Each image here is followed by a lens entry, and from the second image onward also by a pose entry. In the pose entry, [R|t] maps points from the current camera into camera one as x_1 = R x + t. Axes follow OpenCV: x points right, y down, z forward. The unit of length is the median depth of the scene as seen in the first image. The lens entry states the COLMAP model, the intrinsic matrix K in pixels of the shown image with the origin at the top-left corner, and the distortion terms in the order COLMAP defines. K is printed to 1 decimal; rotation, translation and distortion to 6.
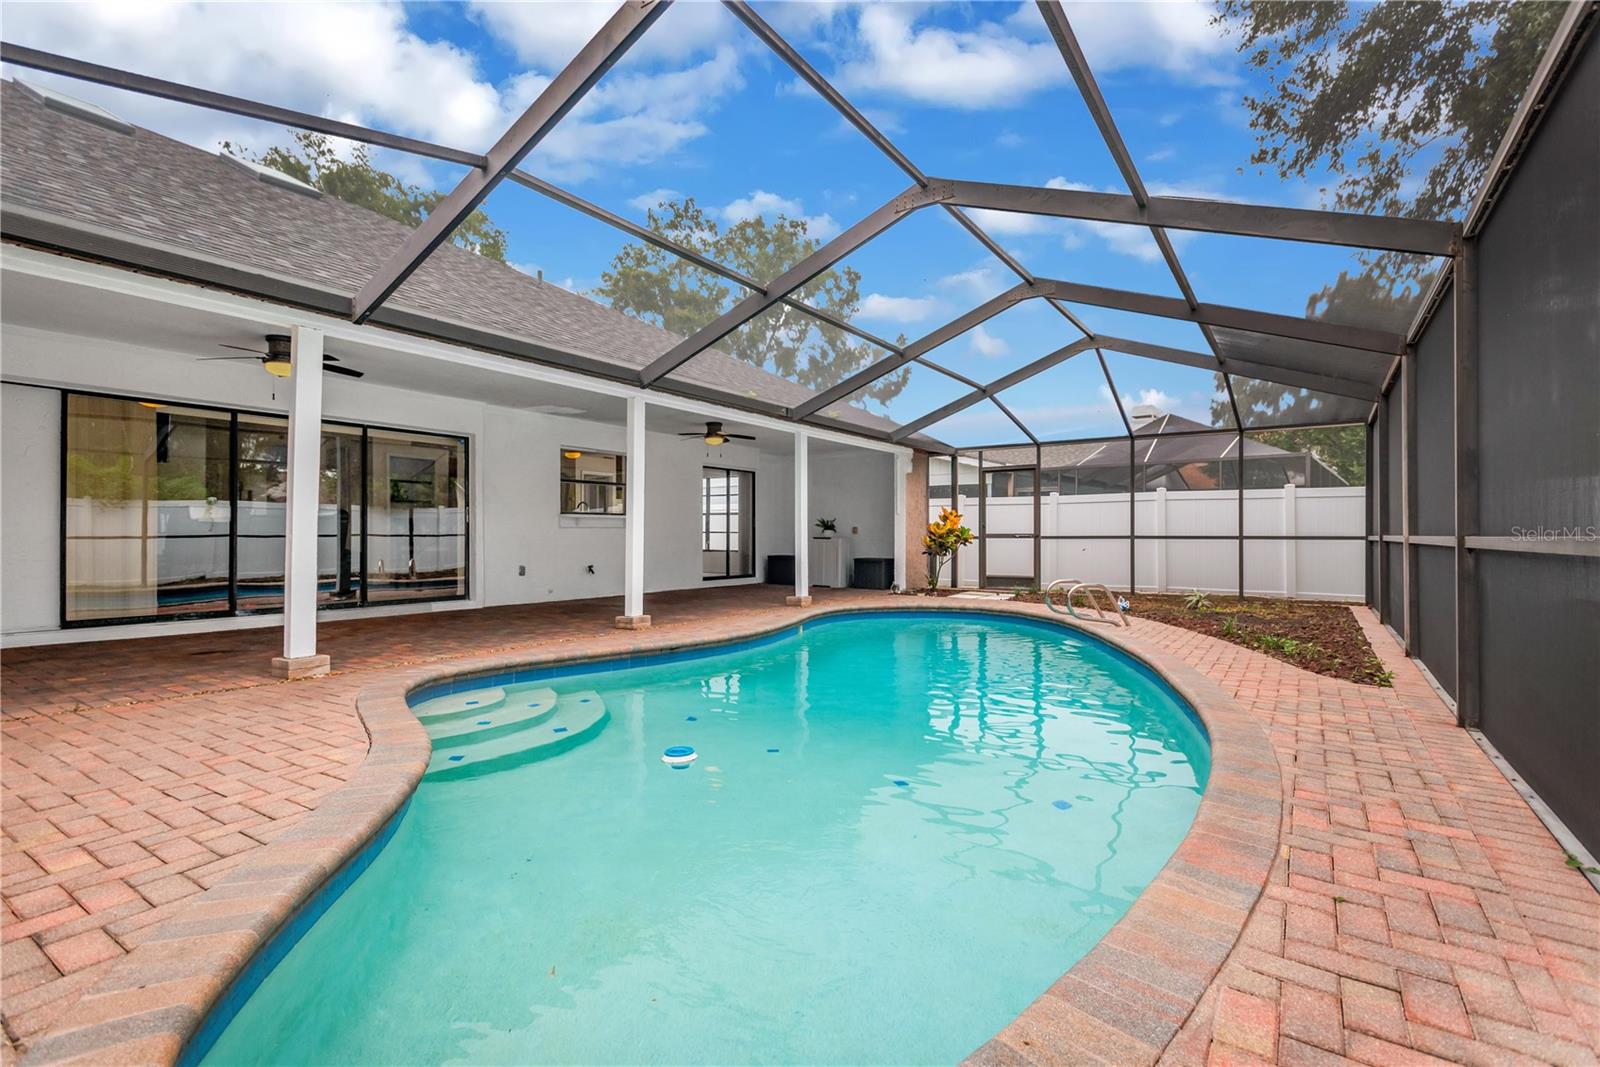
lens RADIAL K [[749.4, 0, 799.2], [0, 749.4, 533.5], [0, 0, 1]] dist [0.016263, -0.006923]
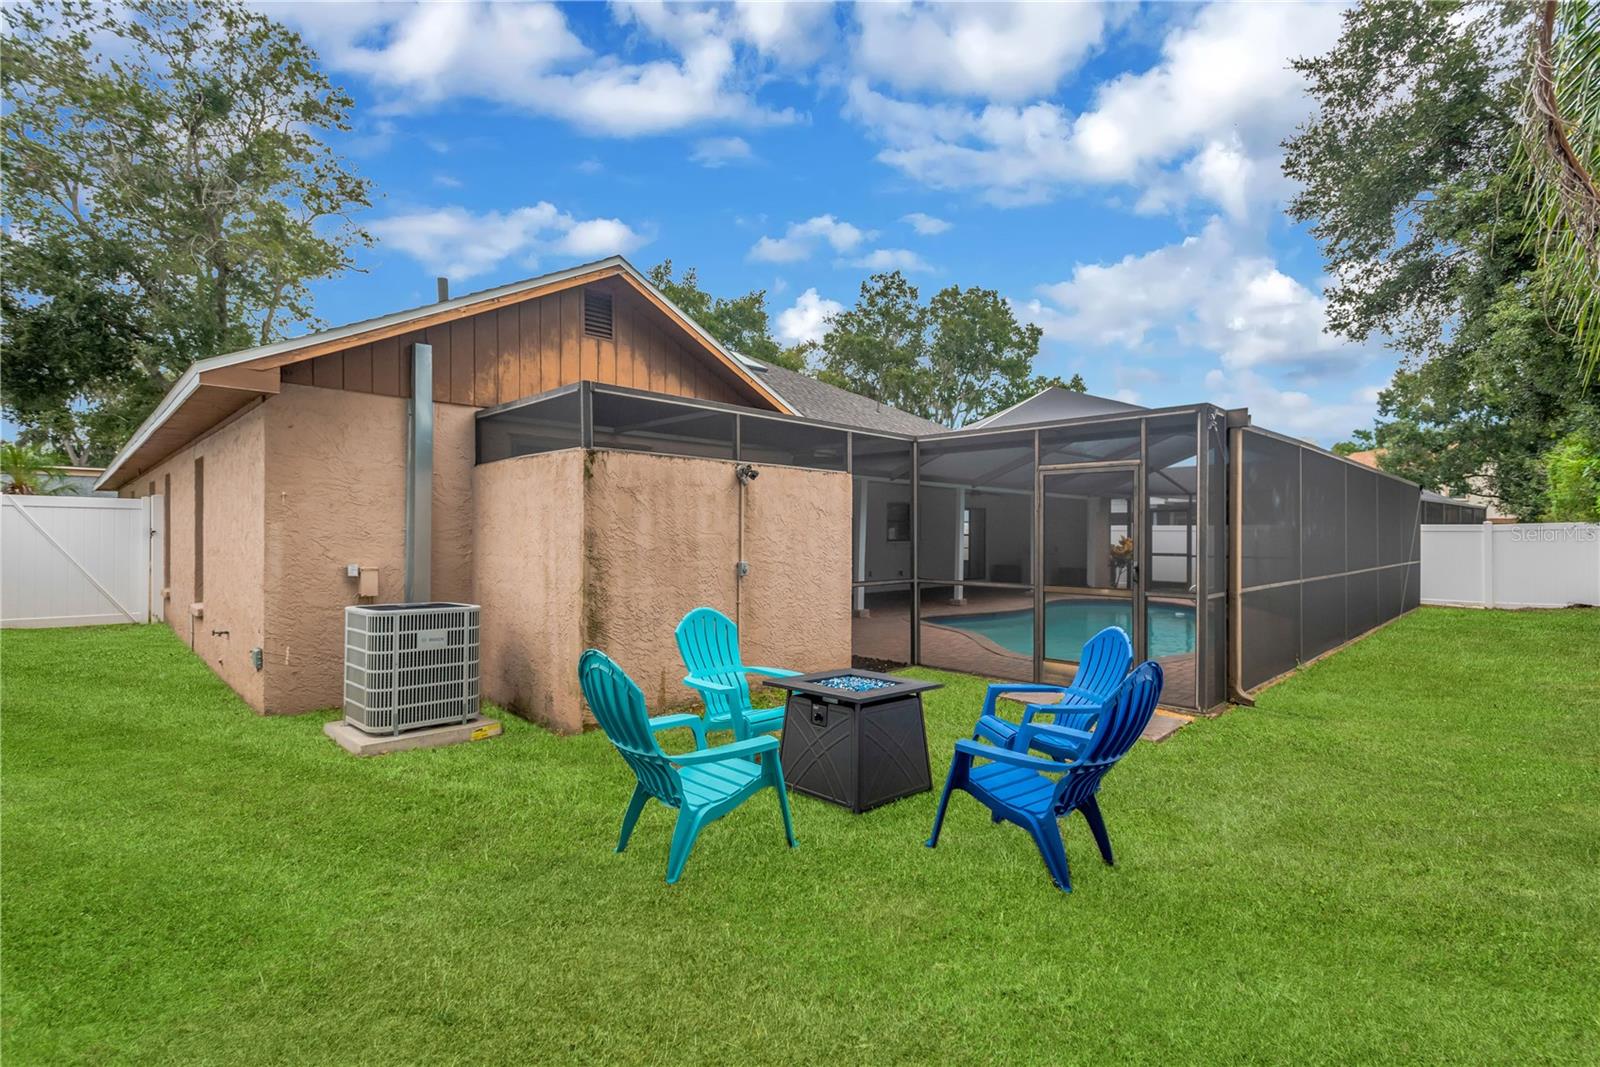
lens RADIAL K [[749.4, 0, 801.1], [0, 749.4, 541.3], [0, 0, 1]] dist [0.016263, -0.006923]
pose [[0.981131, 0.003350, -0.193314, -0.146648], [-0.001755, 0.999963, 0.008422, -0.033062], [0.193335, -0.007923, 0.981101, -0.607031]]
